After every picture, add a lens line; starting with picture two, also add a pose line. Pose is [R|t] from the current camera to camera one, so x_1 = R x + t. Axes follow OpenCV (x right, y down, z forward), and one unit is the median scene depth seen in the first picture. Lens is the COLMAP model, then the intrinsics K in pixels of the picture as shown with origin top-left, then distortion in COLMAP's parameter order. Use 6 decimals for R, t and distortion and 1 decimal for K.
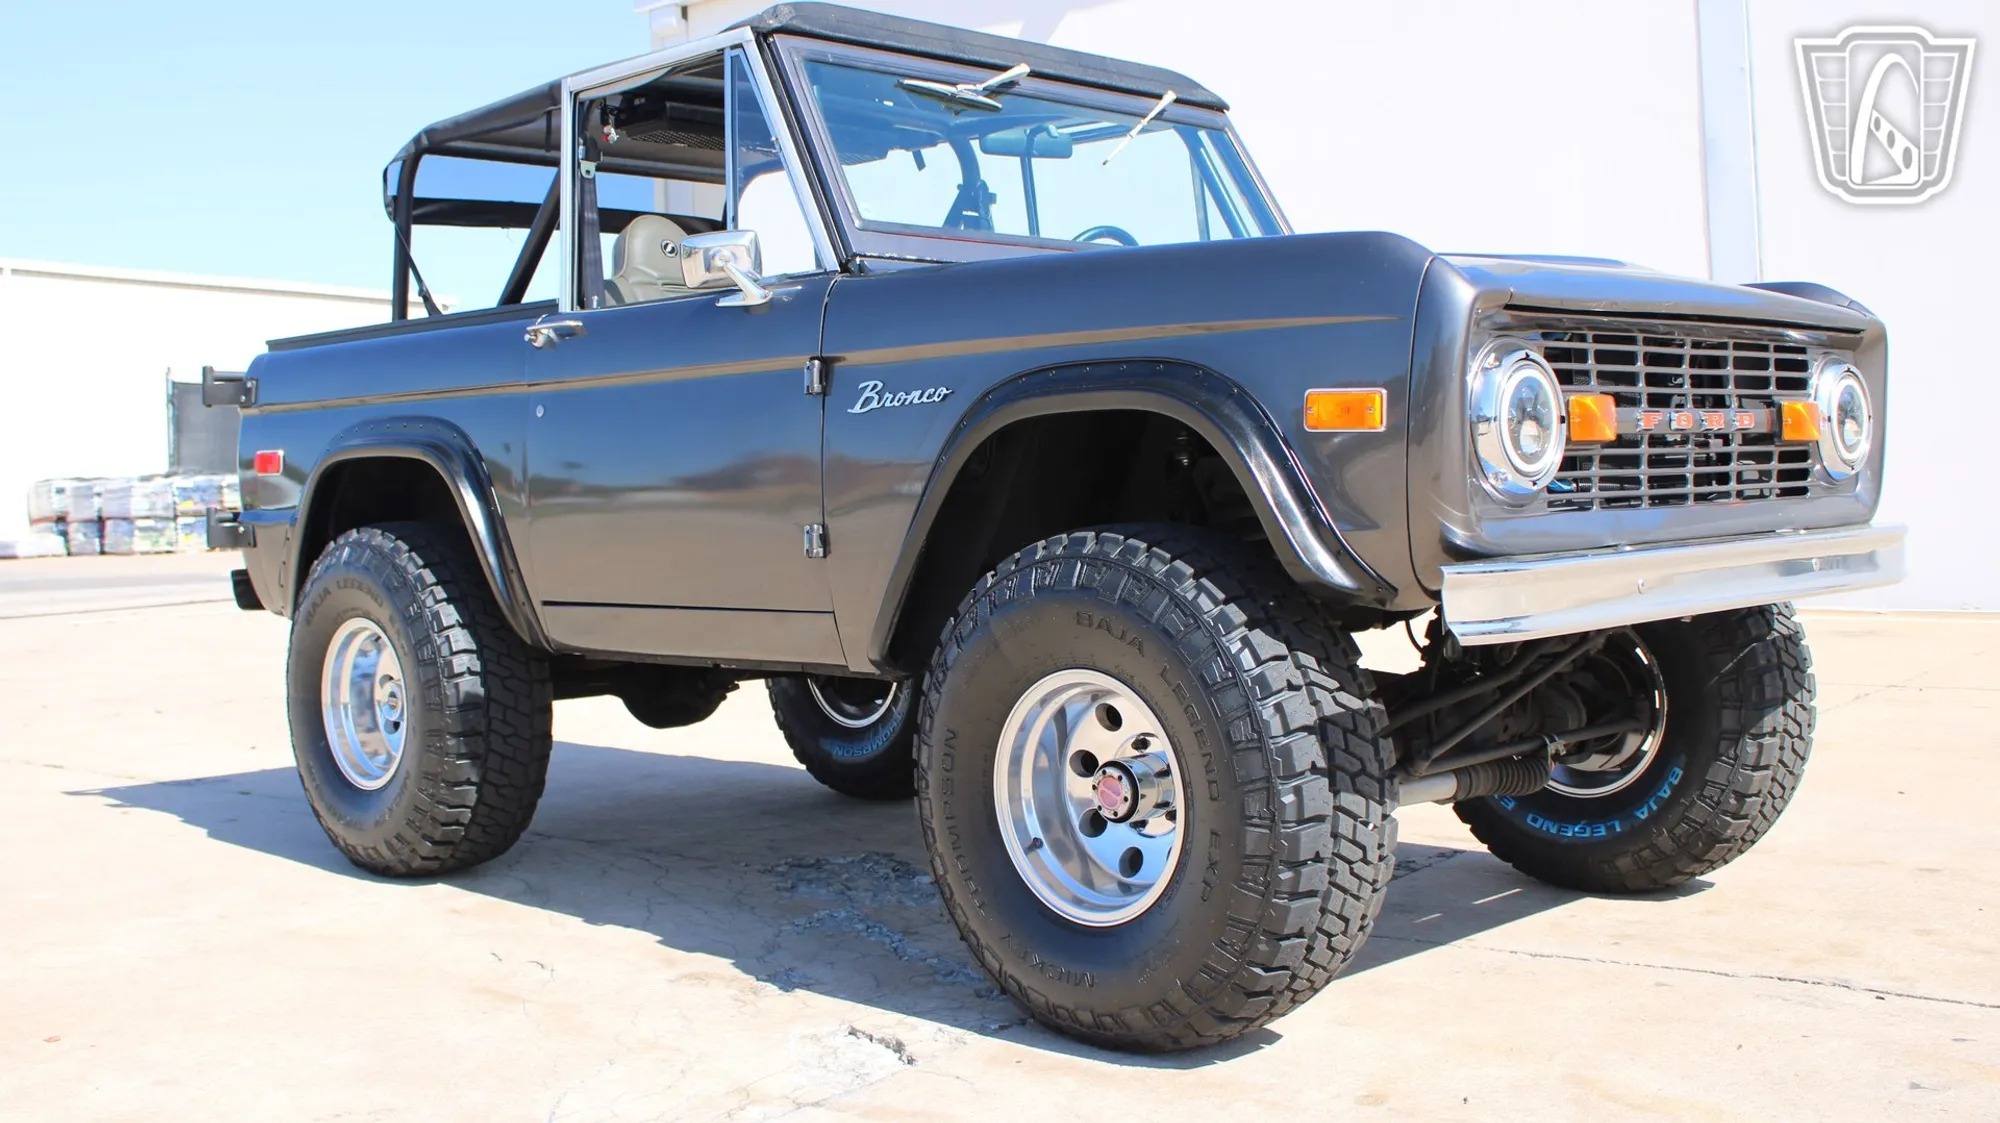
lens RADIAL K [[2122.2, 0, 997.4], [0, 2122.2, 574.4], [0, 0, 1]] dist [-0.062144, 0.000000]
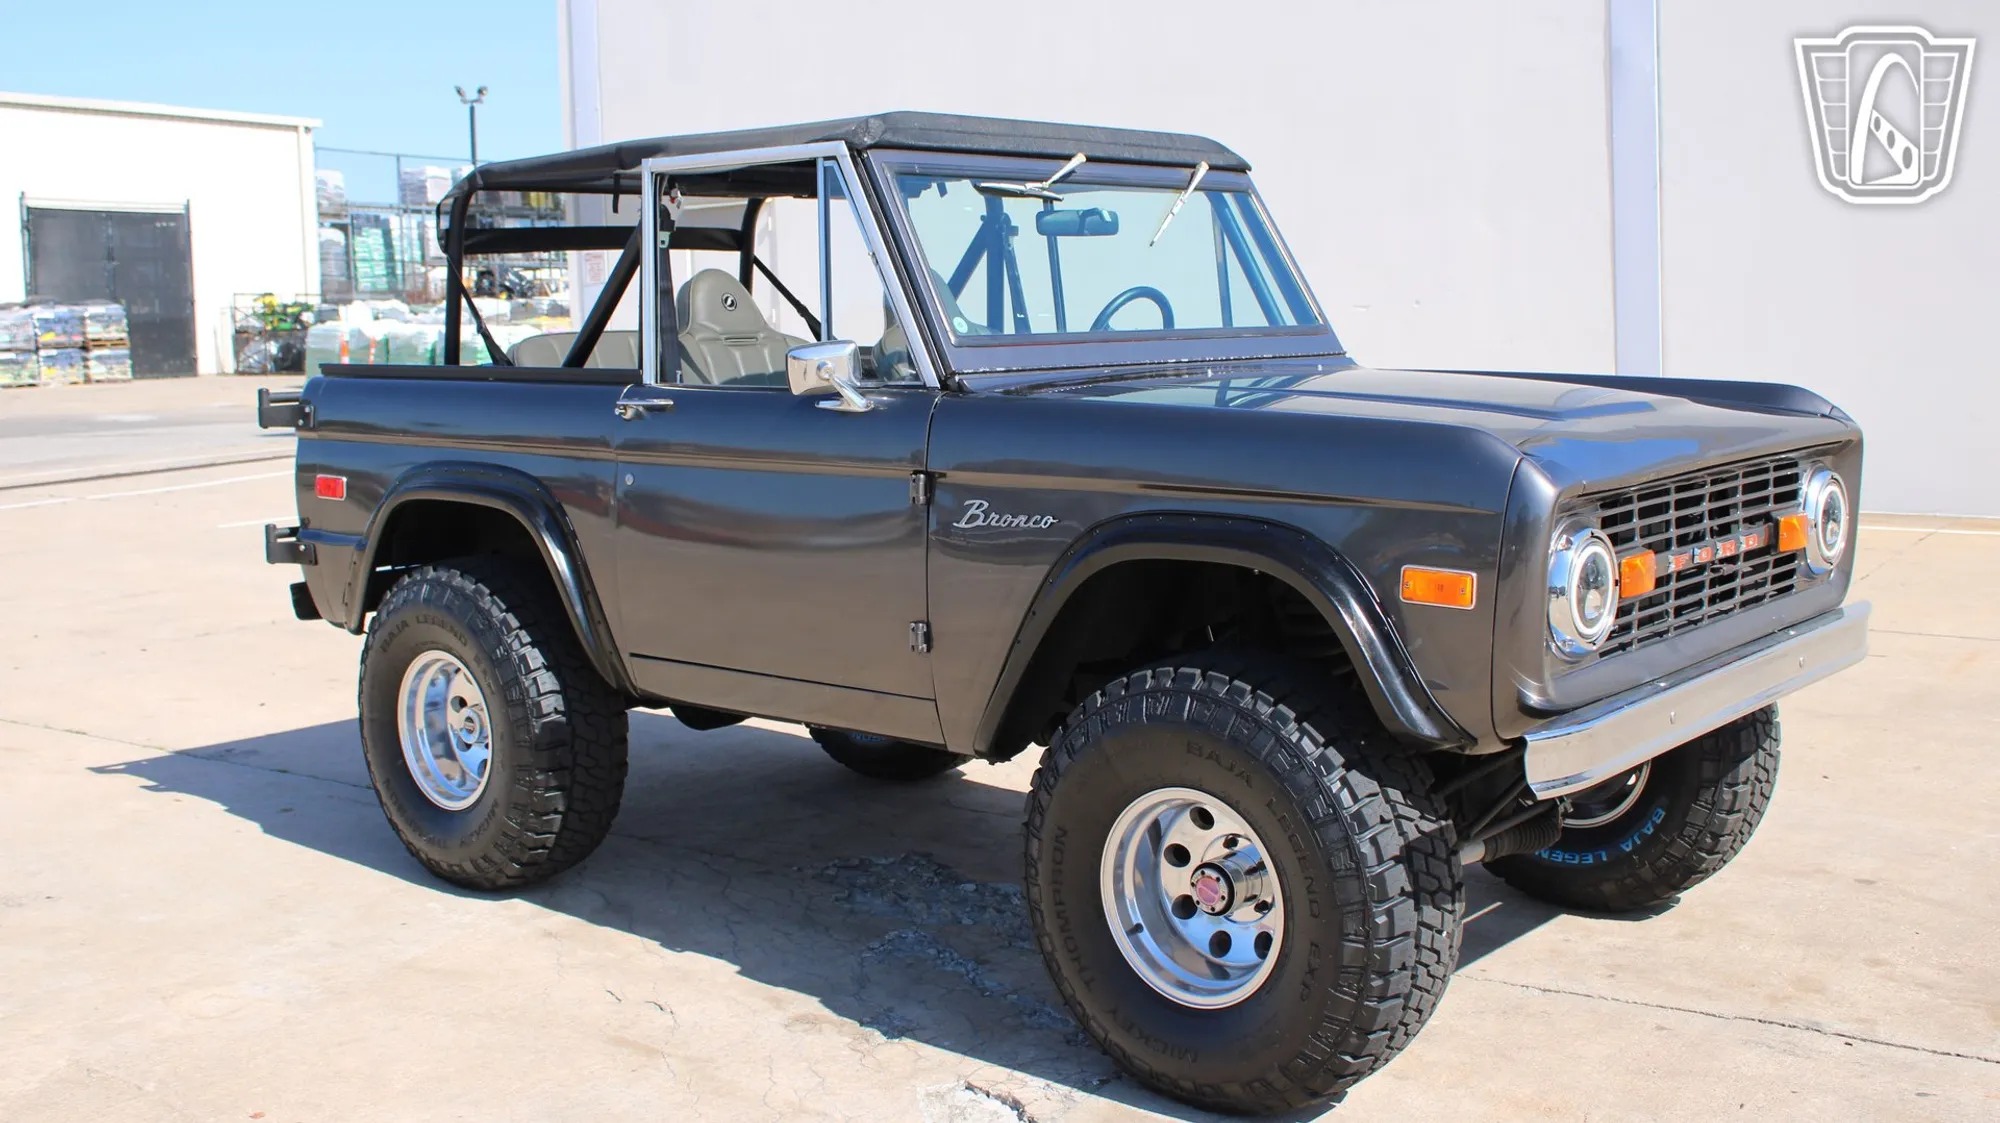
lens RADIAL K [[2122.2, 0, 1007.4], [0, 2122.2, 574.2], [0, 0, 1]] dist [-0.062144, 0.000000]
pose [[0.997405, -0.000676, 0.071986, -0.113037], [-0.005826, 0.995918, 0.090070, -0.139694], [-0.071753, -0.090256, 0.993330, -0.090208]]
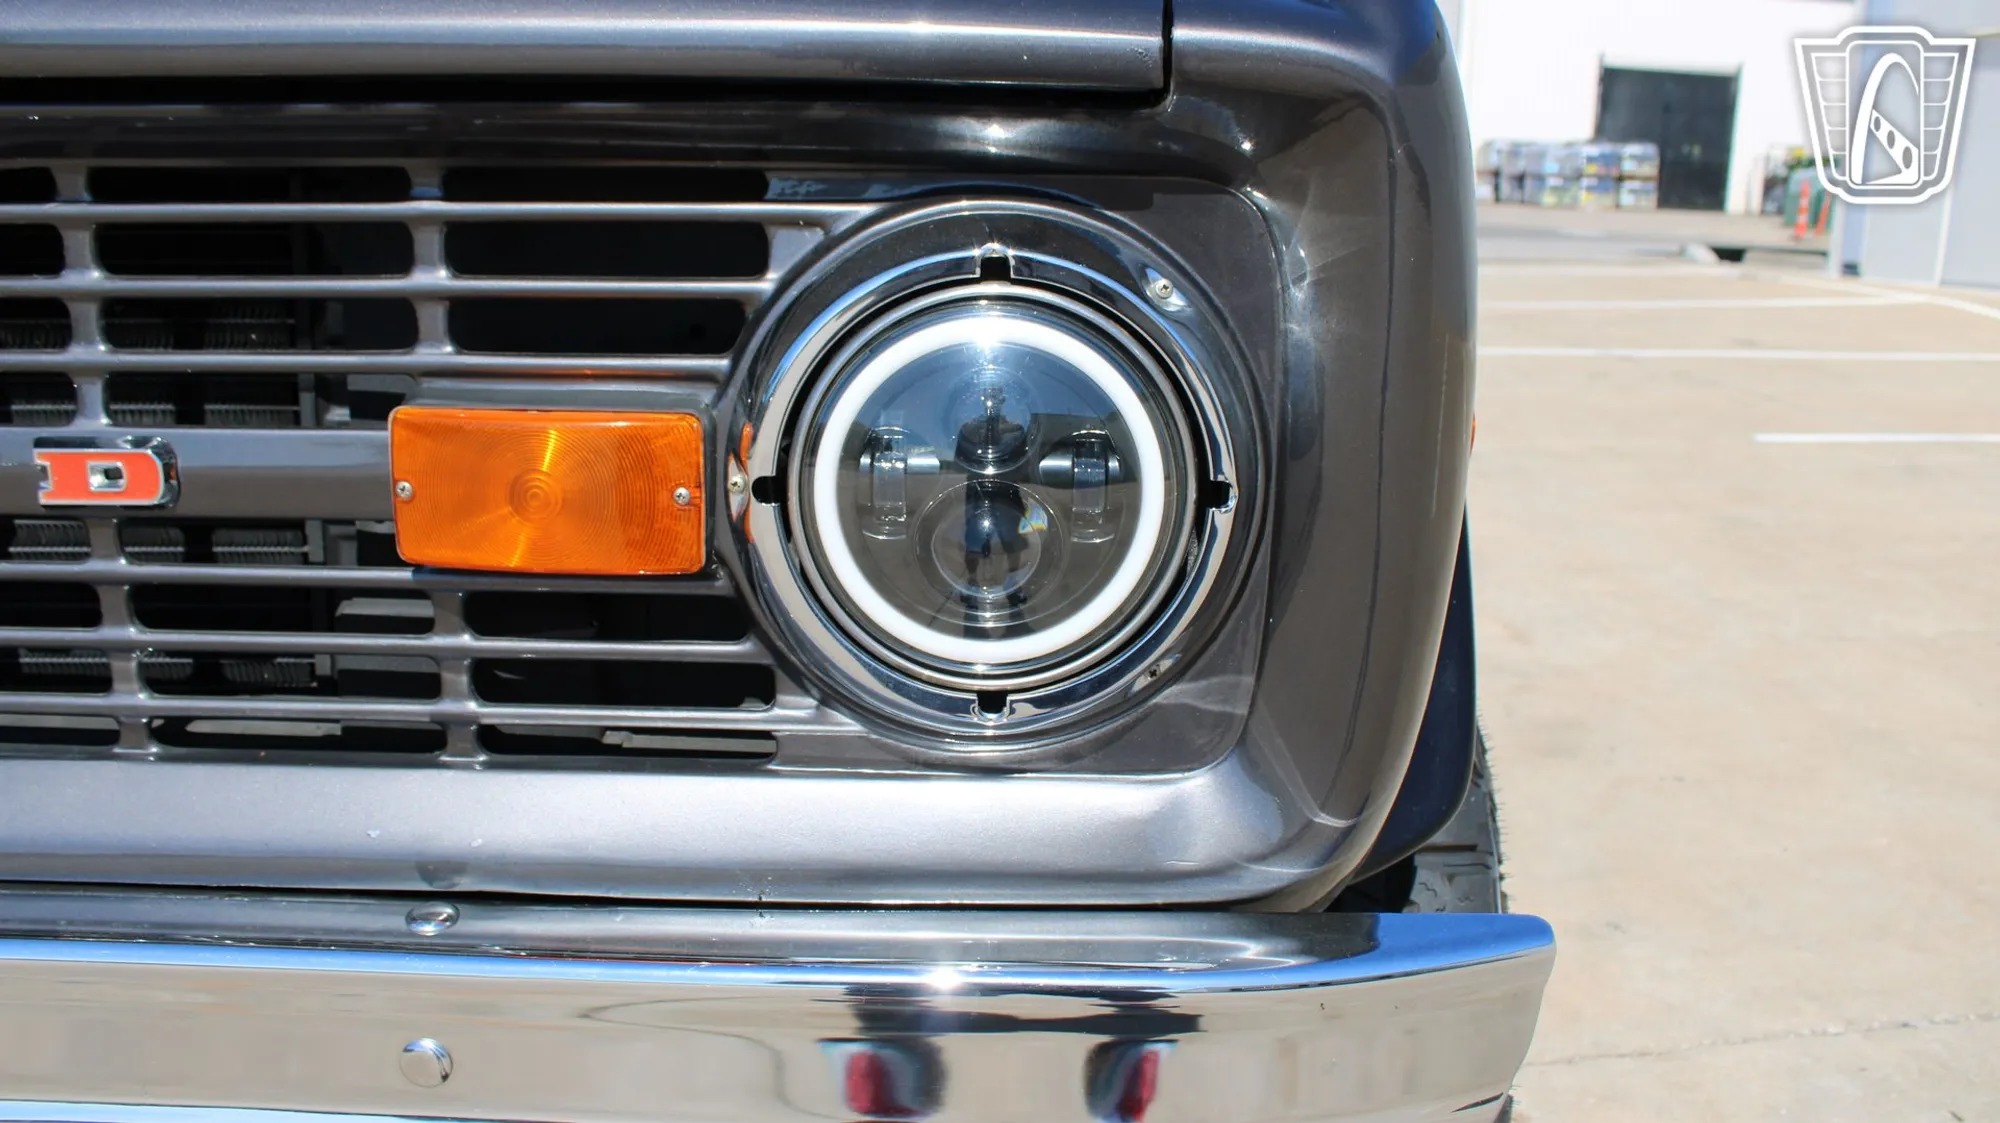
lens RADIAL K [[1635.5, 0, 946.1], [0, 1635.5, 537.0], [0, 0, 1]] dist [-0.109597, 0.031088]
pose [[0.683945, 0.209165, -0.698906, 0.509766], [-0.066662, 0.971928, 0.225638, -0.105506], [0.726482, -0.107734, 0.678688, 0.844091]]
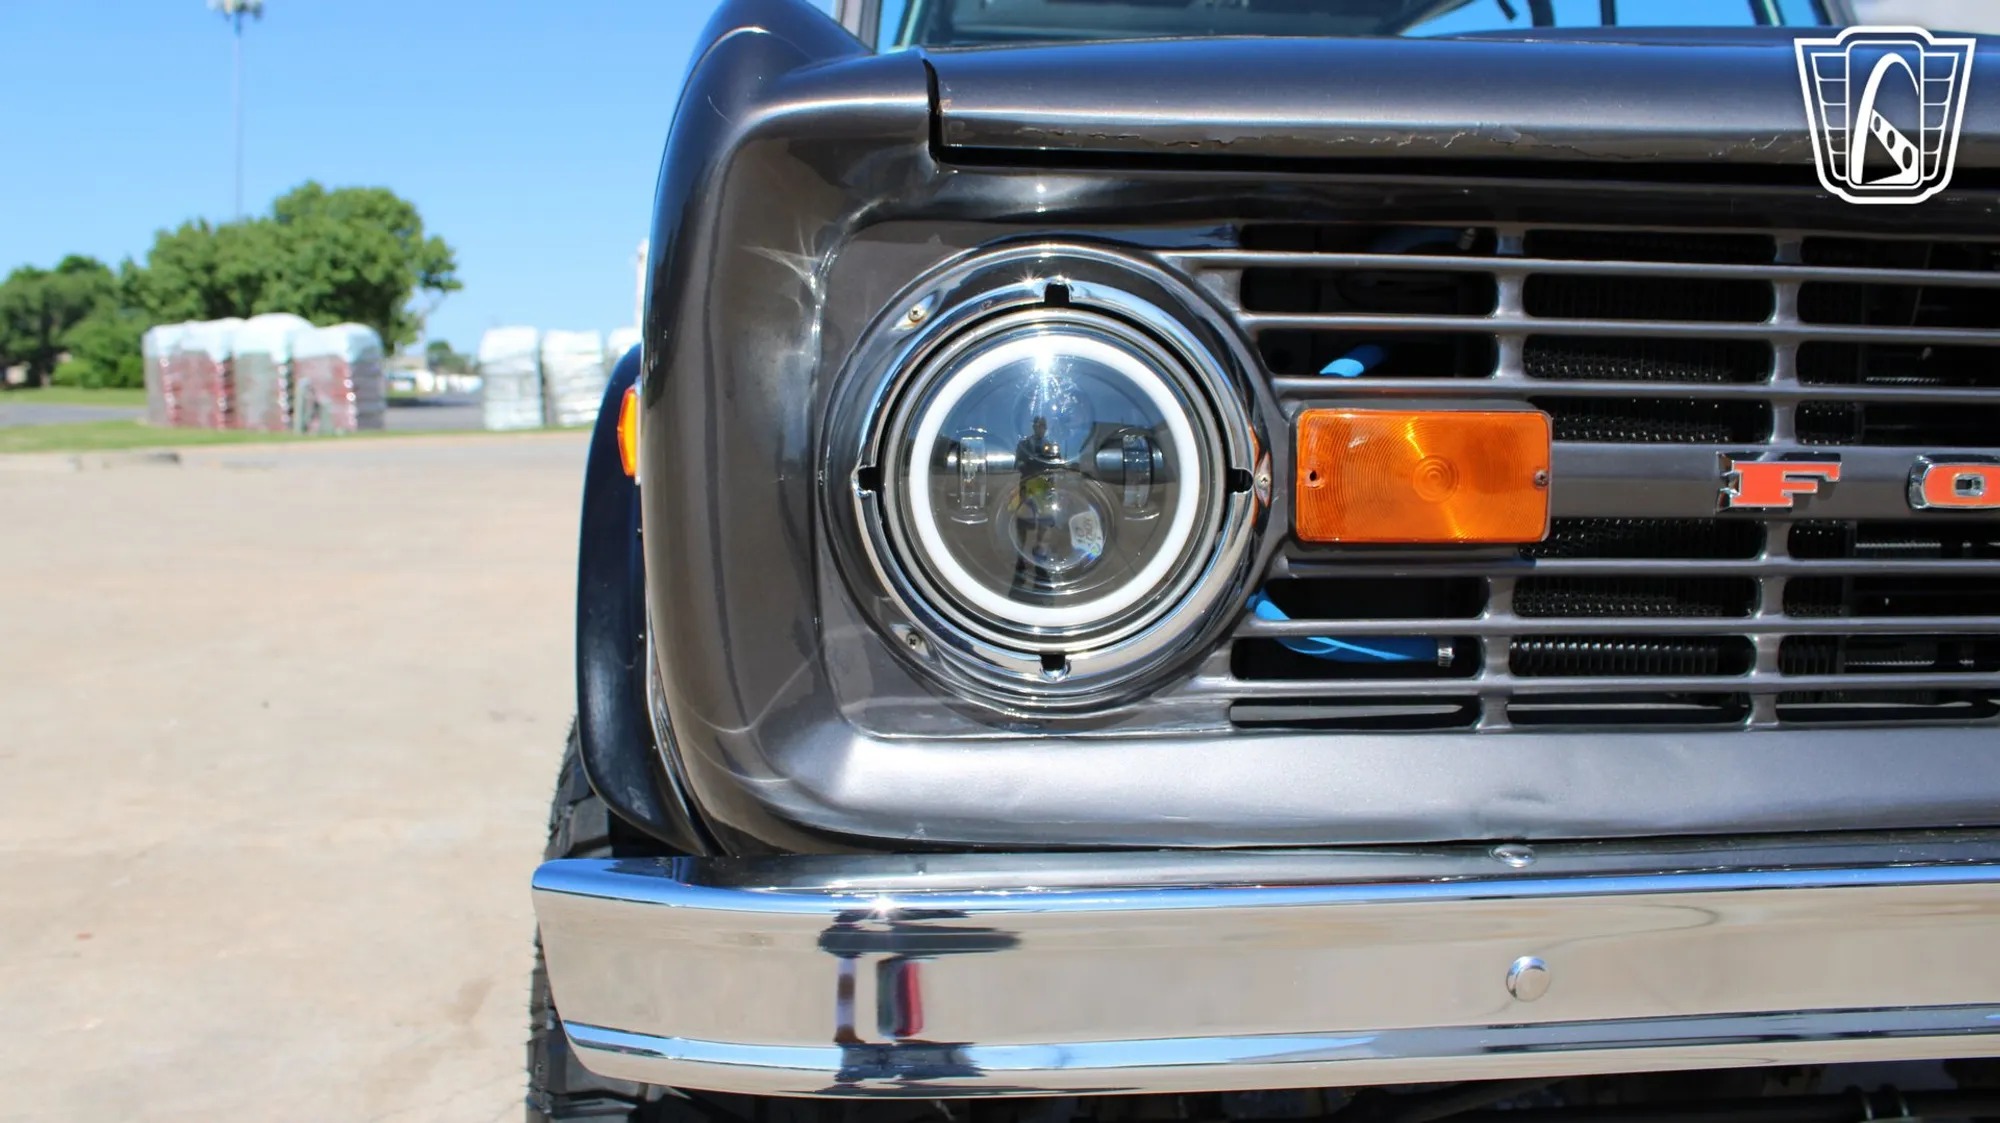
lens RADIAL K [[1635.5, 0, 996.7], [0, 1635.5, 550.7], [0, 0, 1]] dist [-0.109597, 0.031088]
pose [[0.750019, 0.117274, -0.650936, 0.322427], [-0.063135, 0.992356, 0.106040, -0.068219], [0.658396, -0.038436, 0.751690, 0.601127]]
